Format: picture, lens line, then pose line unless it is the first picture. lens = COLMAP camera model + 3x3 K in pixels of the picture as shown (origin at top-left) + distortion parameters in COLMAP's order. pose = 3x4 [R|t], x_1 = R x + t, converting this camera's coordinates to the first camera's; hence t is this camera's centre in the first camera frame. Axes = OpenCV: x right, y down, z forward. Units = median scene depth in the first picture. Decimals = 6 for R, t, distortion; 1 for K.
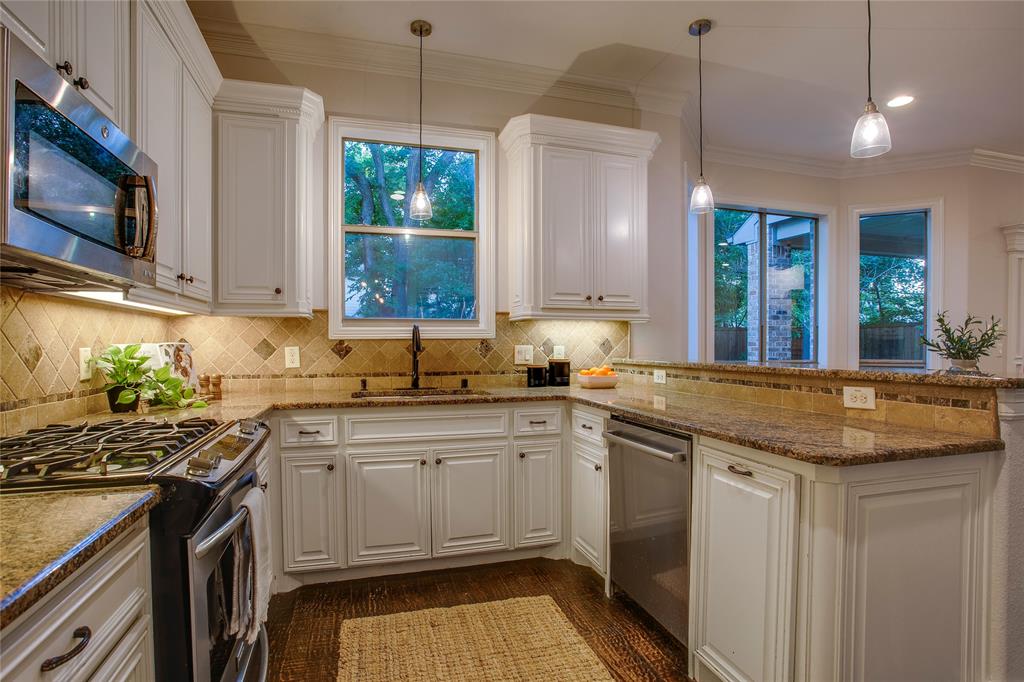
lens RADIAL K [[507.1, 0, 501.8], [0, 507.1, 344.0], [0, 0, 1]] dist [-0.033531, 0.000694]
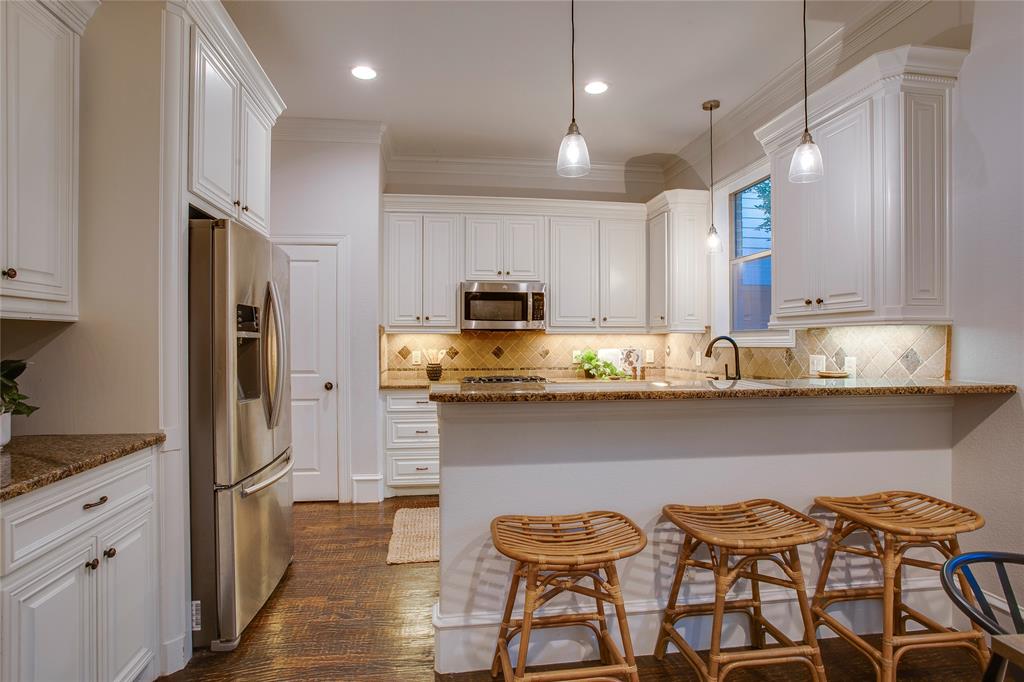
lens RADIAL K [[507.1, 0, 501.8], [0, 507.1, 344.0], [0, 0, 1]] dist [-0.033531, 0.000694]
pose [[-0.141266, 0.004646, -0.989961, 1.693692], [-0.000191, 0.999989, 0.004721, -0.036052], [0.989972, 0.000856, -0.141263, 0.925918]]
